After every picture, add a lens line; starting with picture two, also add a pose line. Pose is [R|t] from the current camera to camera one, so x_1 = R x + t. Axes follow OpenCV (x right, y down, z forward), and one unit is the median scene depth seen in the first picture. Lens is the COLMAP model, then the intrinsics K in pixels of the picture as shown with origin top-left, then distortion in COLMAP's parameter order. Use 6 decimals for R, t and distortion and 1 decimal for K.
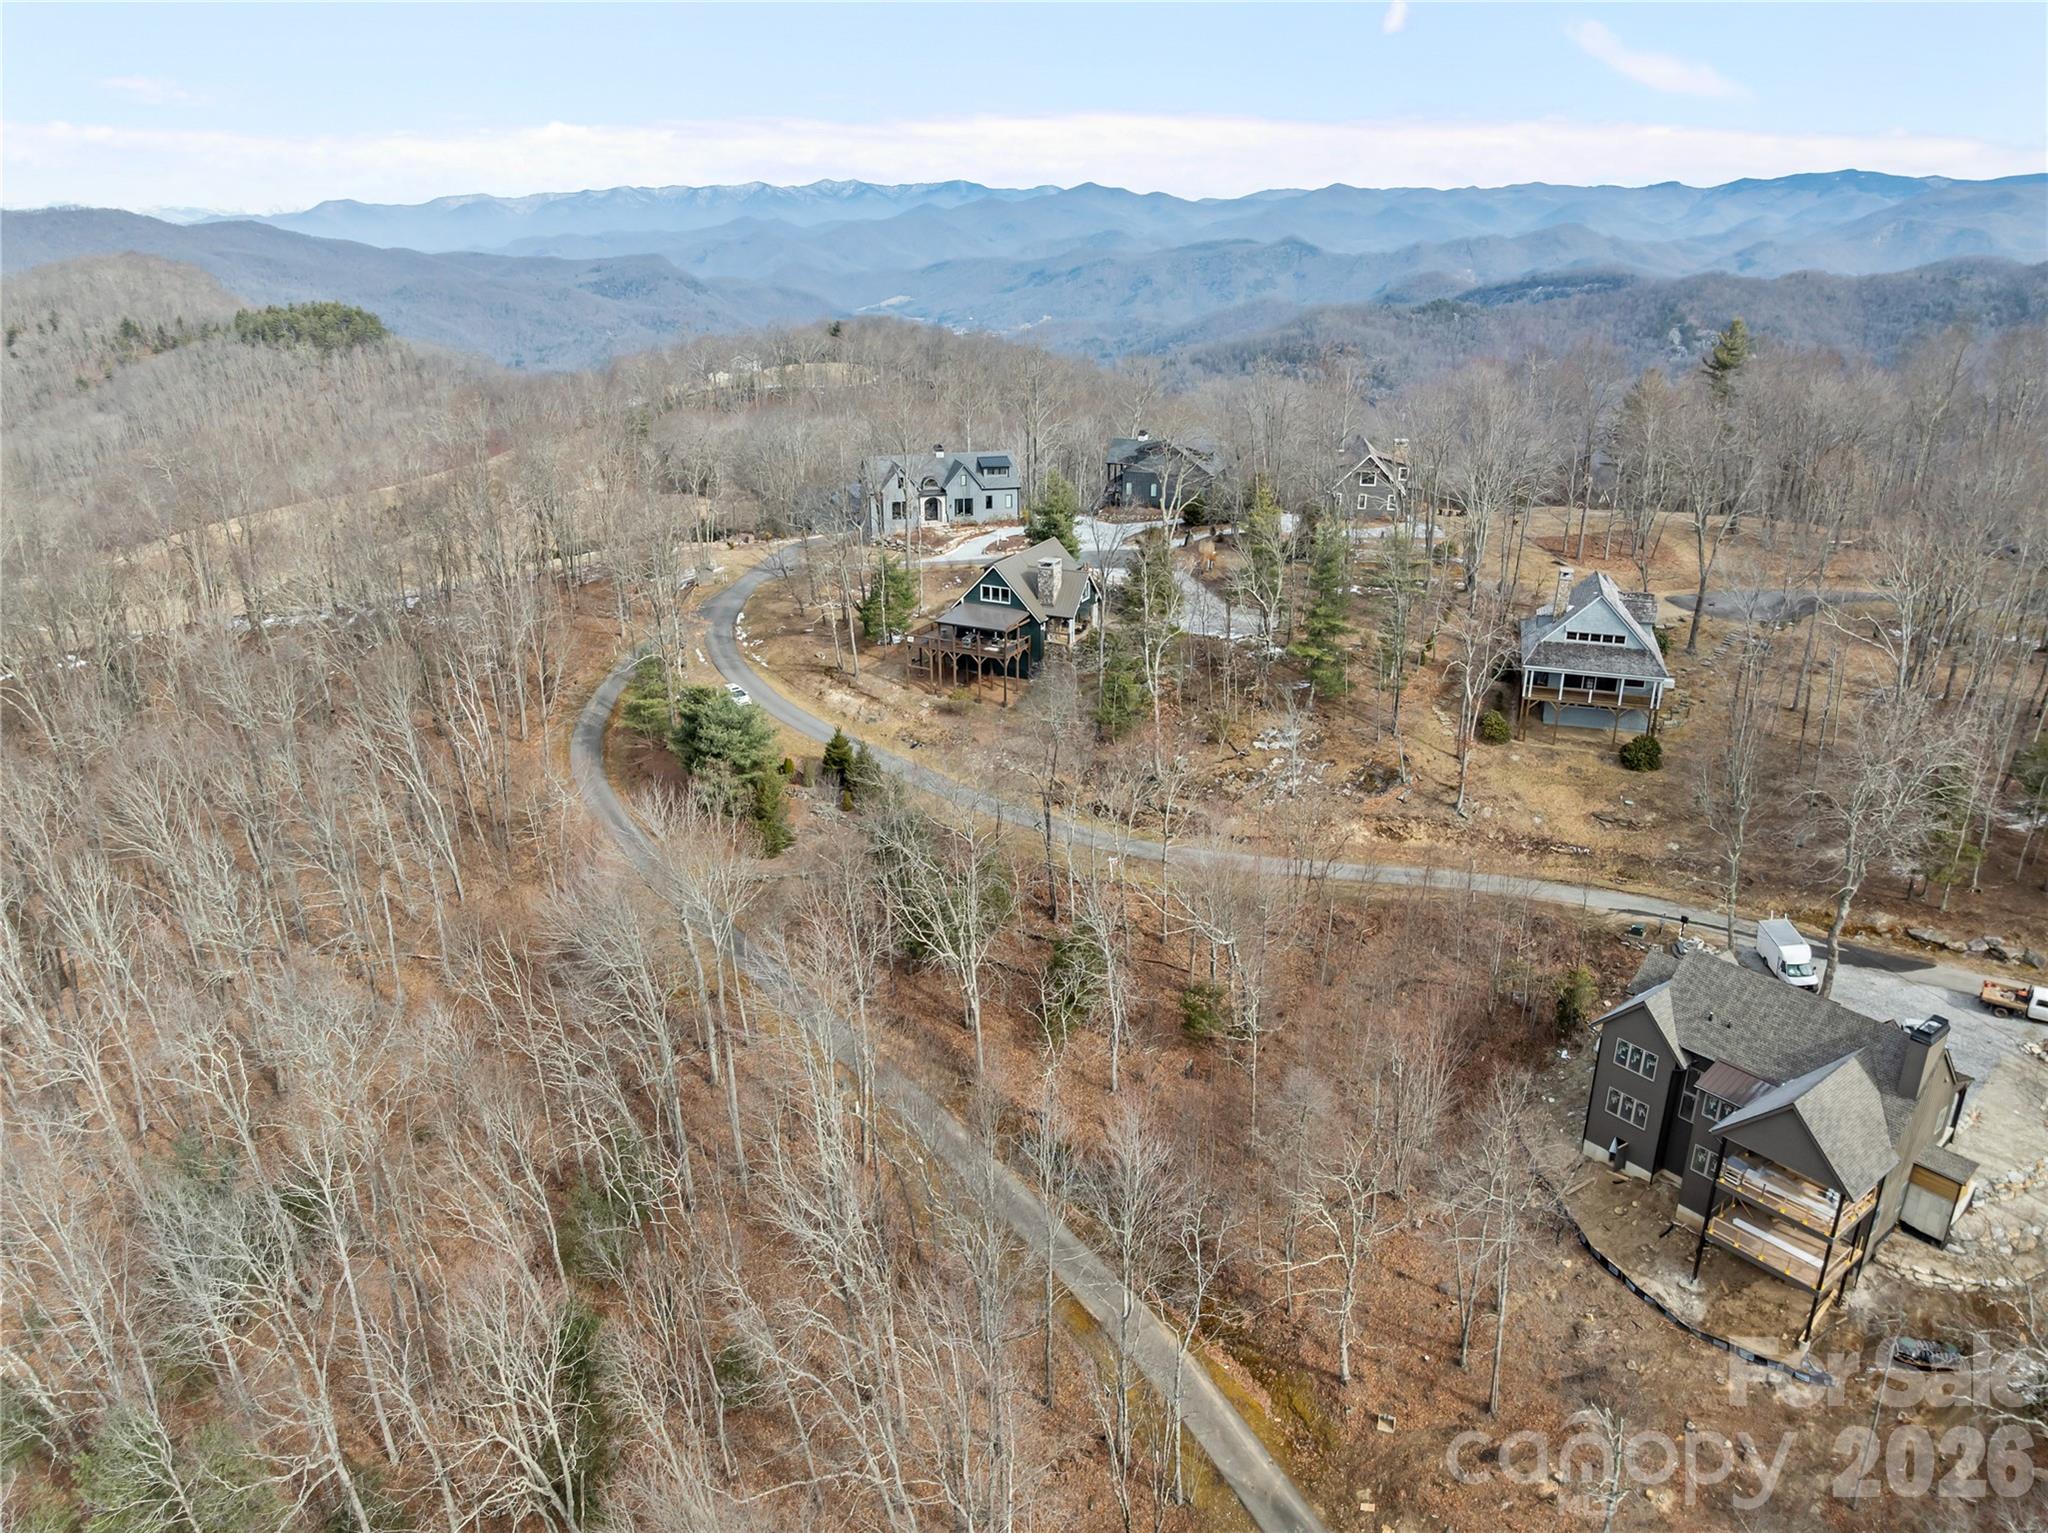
lens RADIAL K [[1438.4, 0, 1017.1], [0, 1438.4, 762.5], [0, 0, 1]] dist [-0.042657, 0.010045]
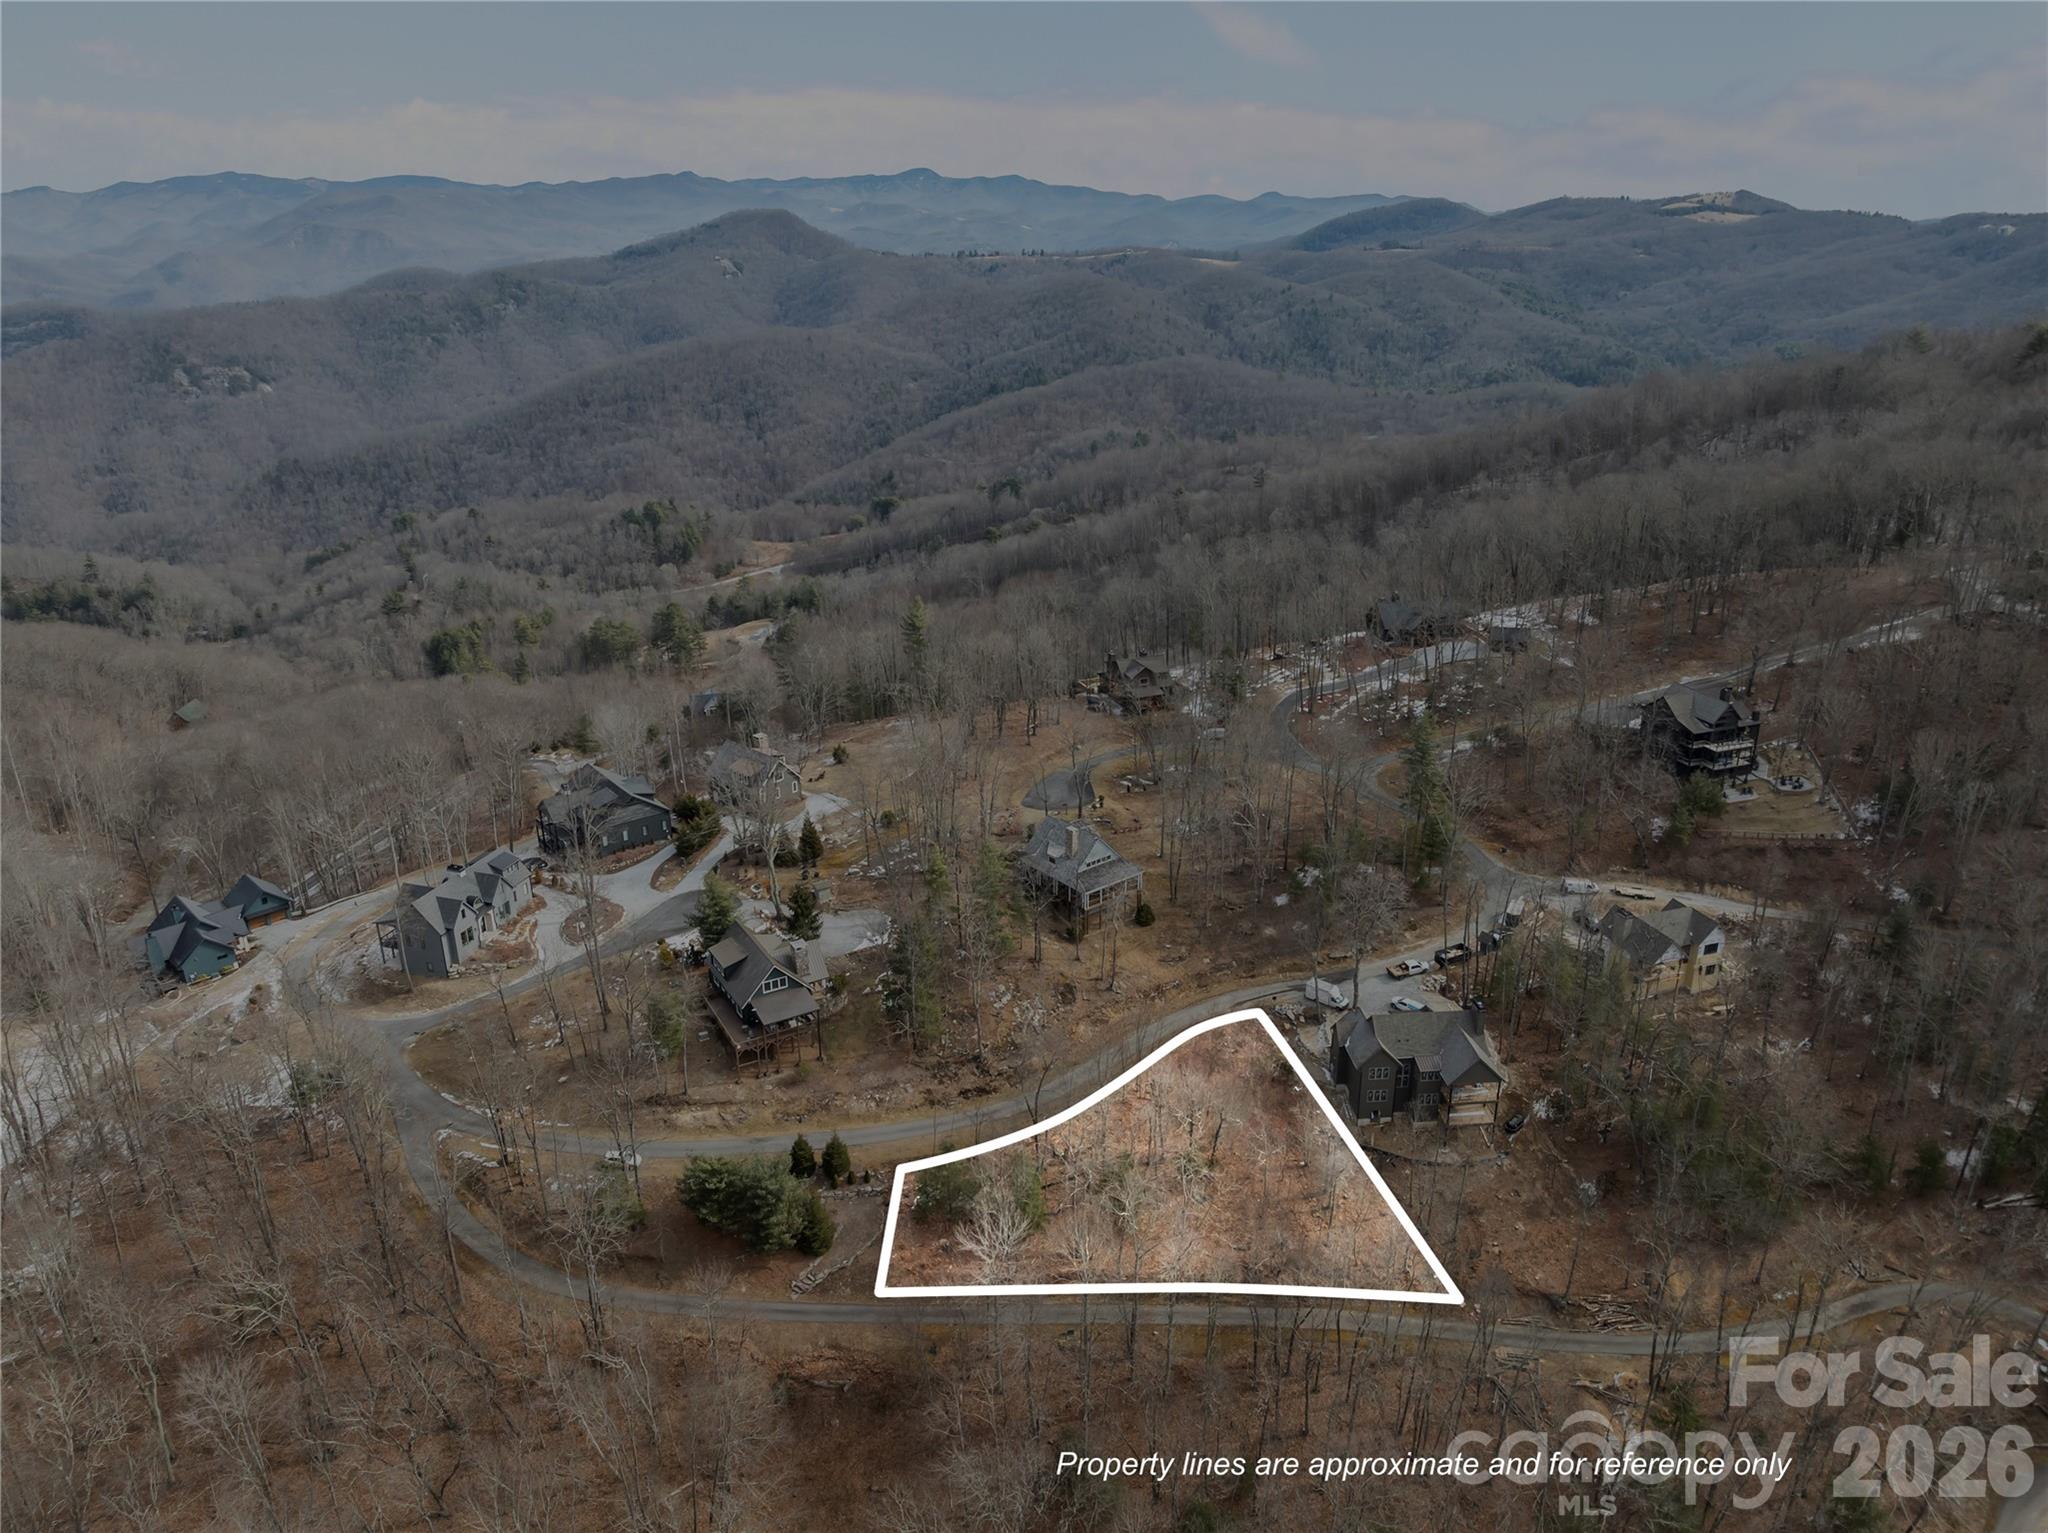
lens RADIAL K [[1438.4, 0, 1024.7], [0, 1438.4, 774.0], [0, 0, 1]] dist [-0.042657, 0.010045]
pose [[0.554469, -0.314104, 0.770651, -0.930139], [0.307554, 0.937818, 0.160959, -0.488174], [-0.773288, 0.147770, 0.616595, 0.000860]]
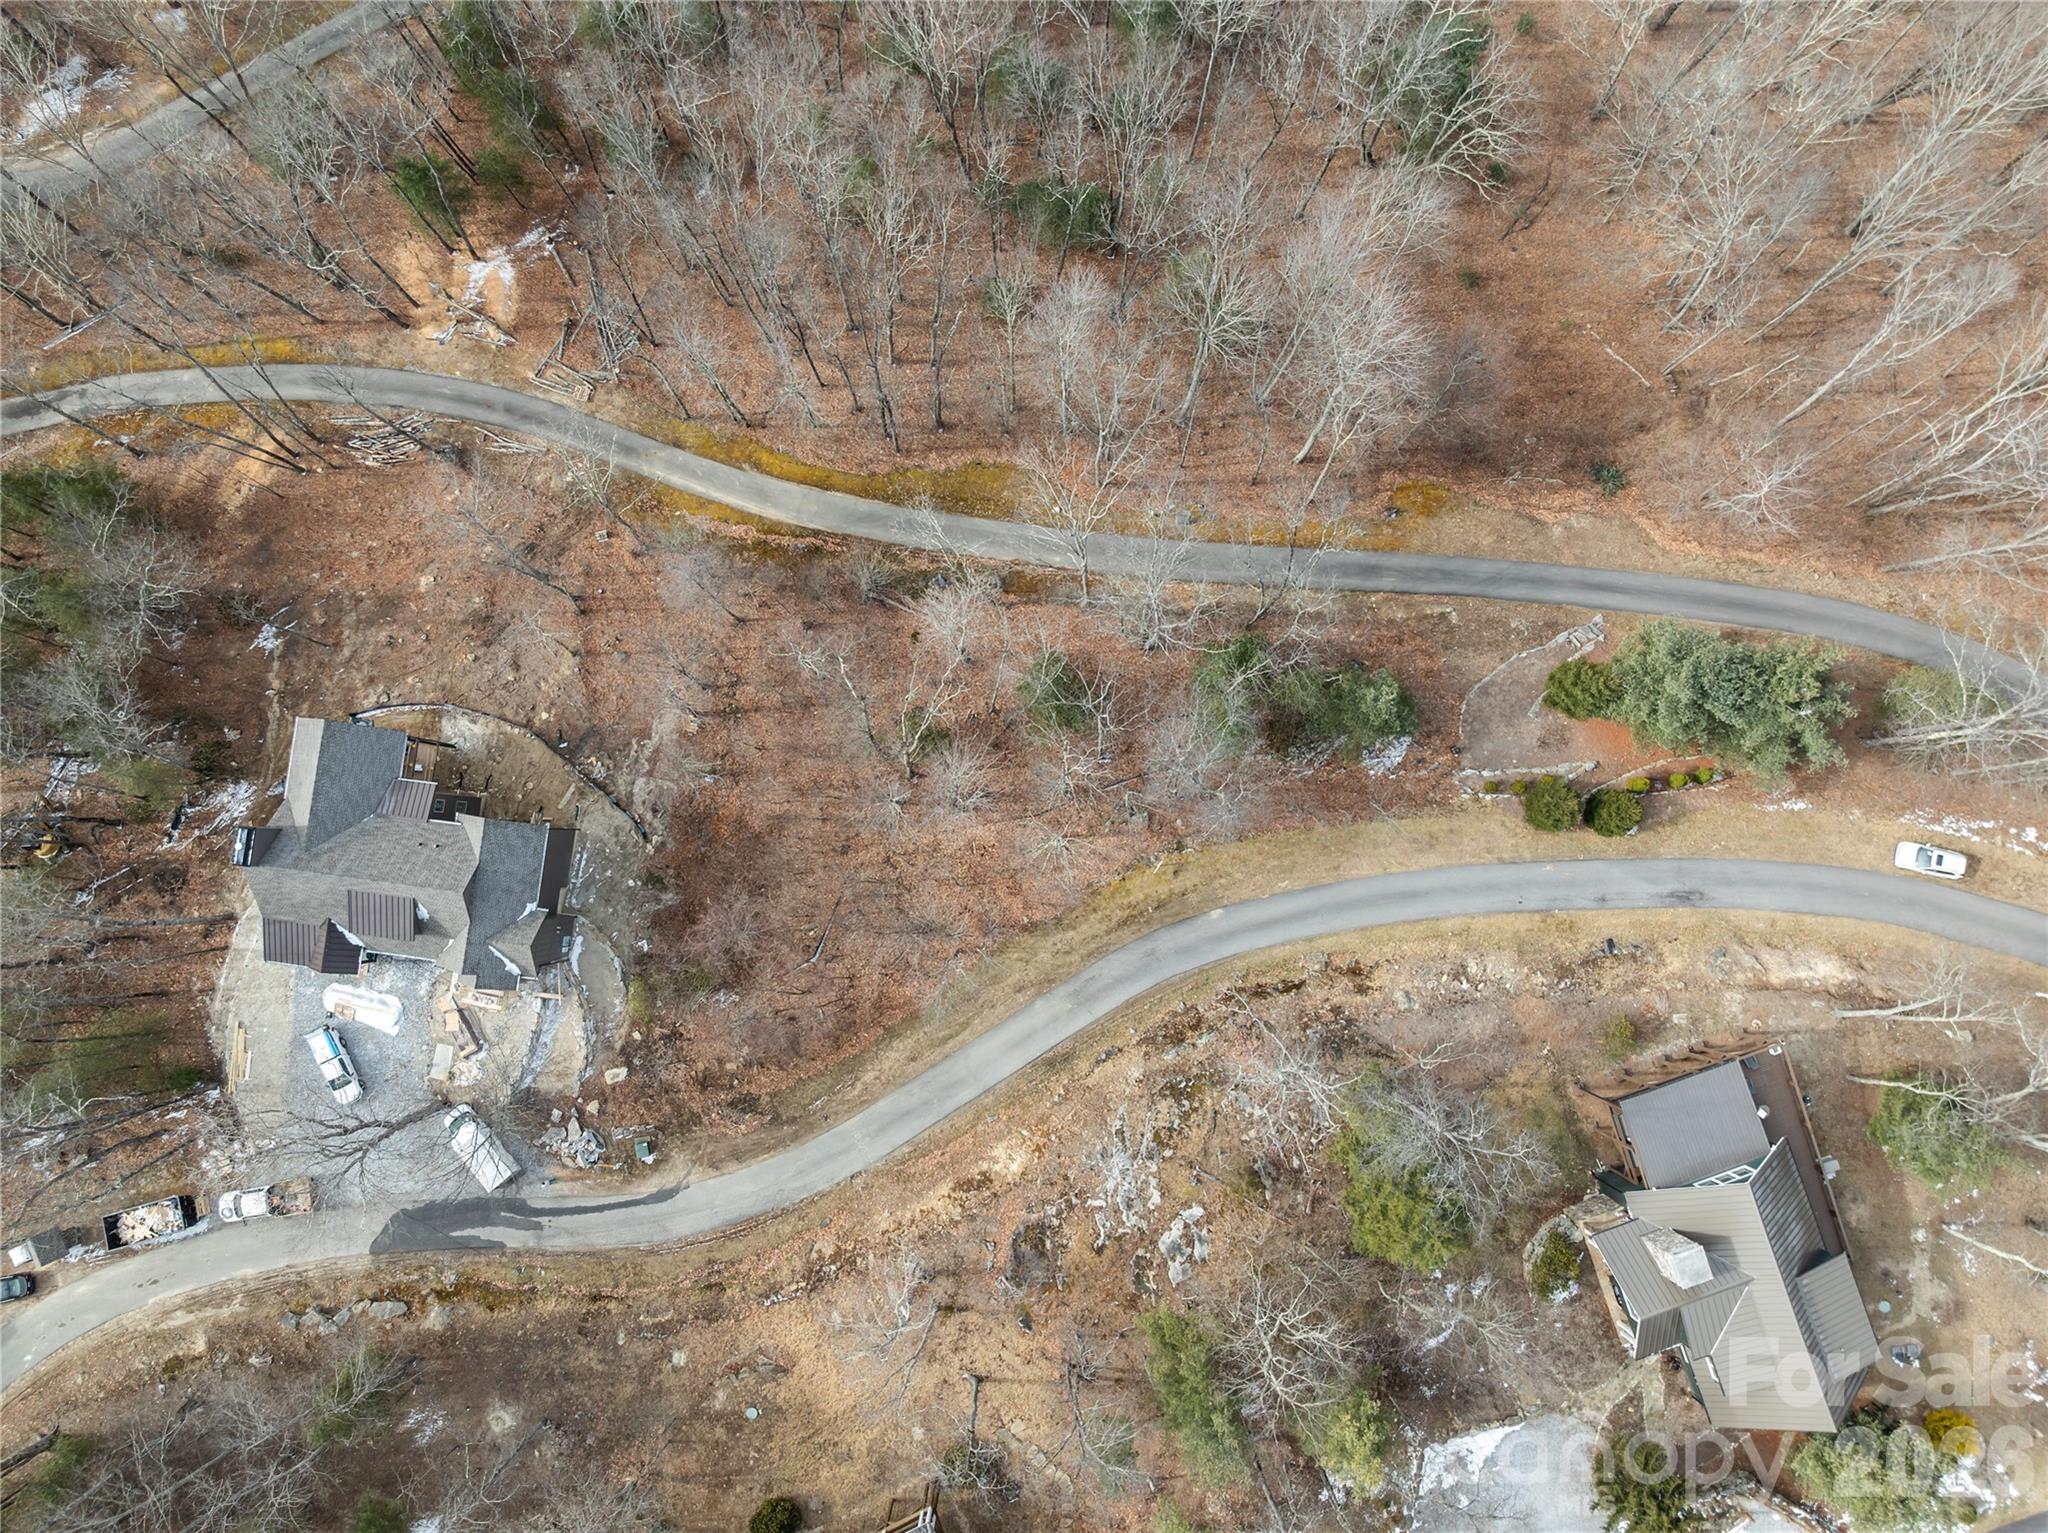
lens RADIAL K [[1438.4, 0, 1030.2], [0, 1438.4, 754.6], [0, 0, 1]] dist [-0.042657, 0.010045]
pose [[-0.709549, 0.703722, -0.036269, 0.094664], [-0.241982, -0.194998, 0.950484, -0.630313], [0.661805, 0.683191, 0.308649, 0.585061]]
